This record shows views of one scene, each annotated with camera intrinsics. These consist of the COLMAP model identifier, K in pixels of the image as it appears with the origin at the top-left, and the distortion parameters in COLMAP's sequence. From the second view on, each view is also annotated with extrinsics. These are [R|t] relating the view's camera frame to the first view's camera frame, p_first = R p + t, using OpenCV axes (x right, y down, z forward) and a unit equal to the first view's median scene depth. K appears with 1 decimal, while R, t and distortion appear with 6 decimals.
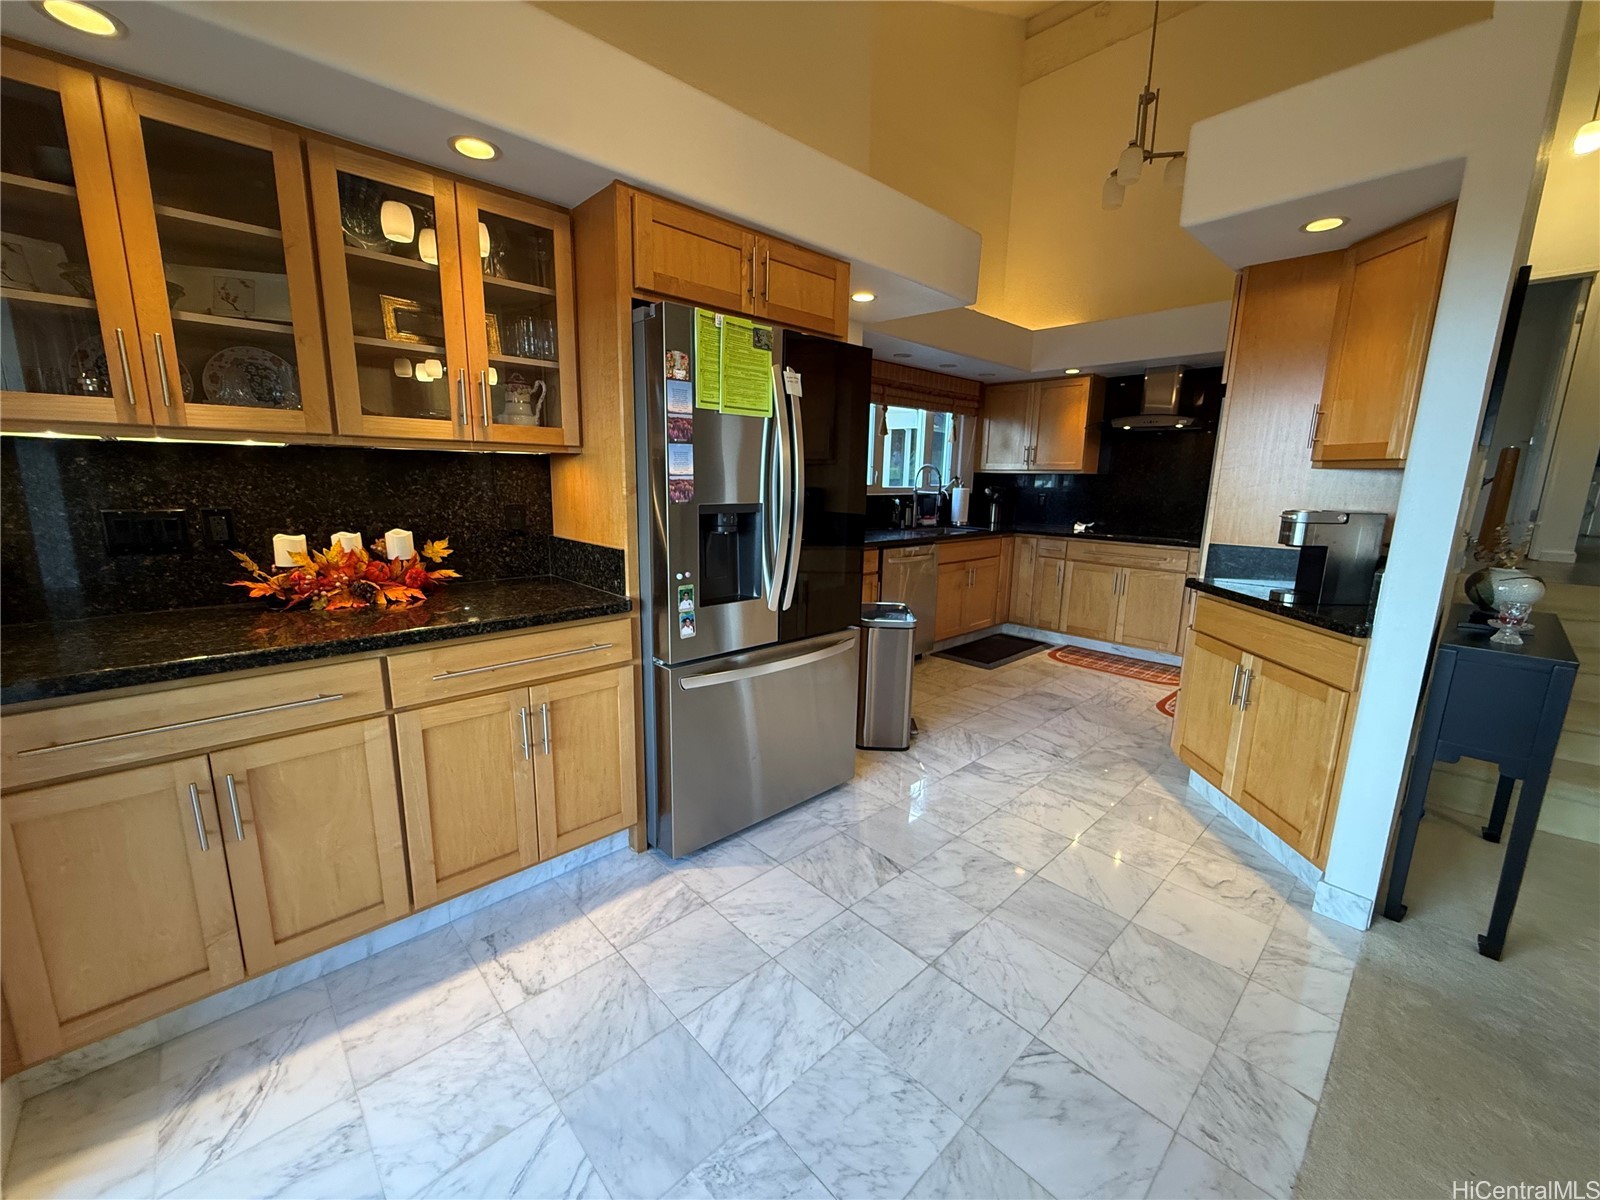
lens RADIAL K [[637.3, 0, 800.3], [0, 637.3, 598.7], [0, 0, 1]] dist [-0.000081, -0.000798]
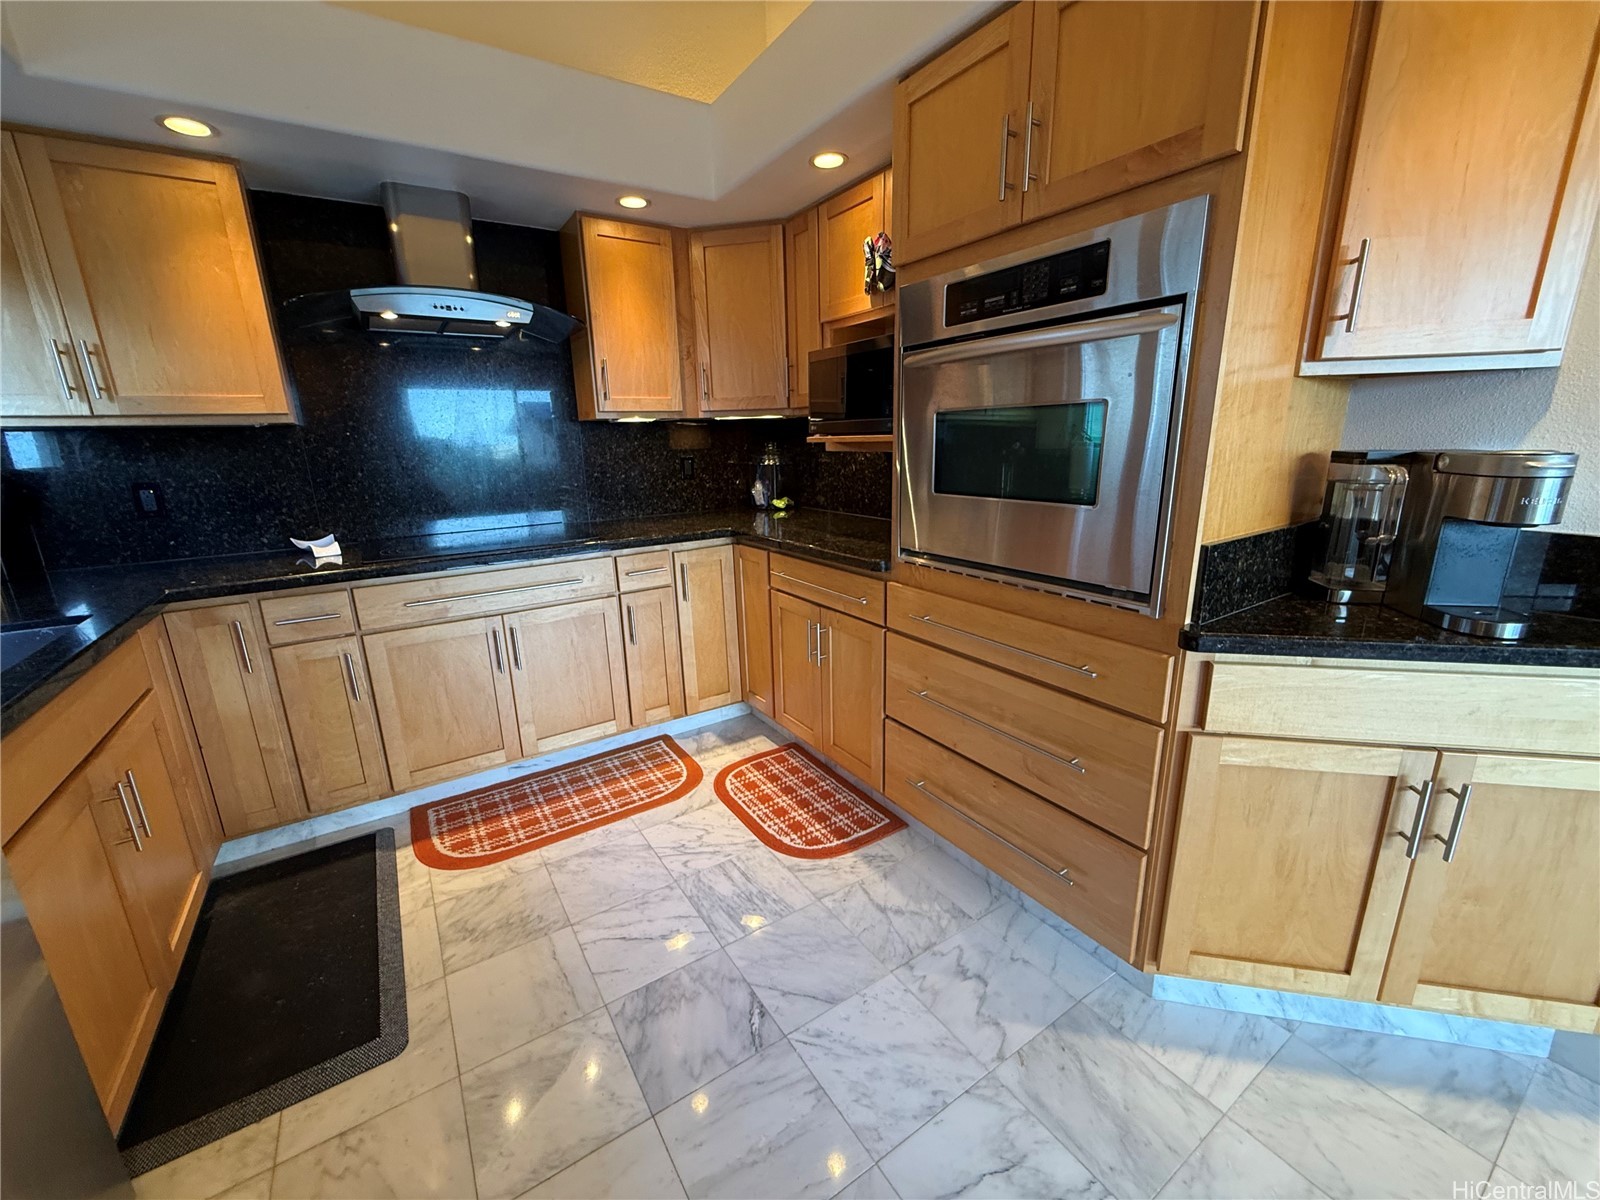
lens RADIAL K [[637.3, 0, 795.4], [0, 637.3, 597.0], [0, 0, 1]] dist [-0.000081, -0.000798]
pose [[0.175689, -0.264734, 0.948182, 0.093616], [0.212314, 0.950686, 0.226093, -0.131011], [-0.961278, 0.161590, 0.223232, 0.711256]]
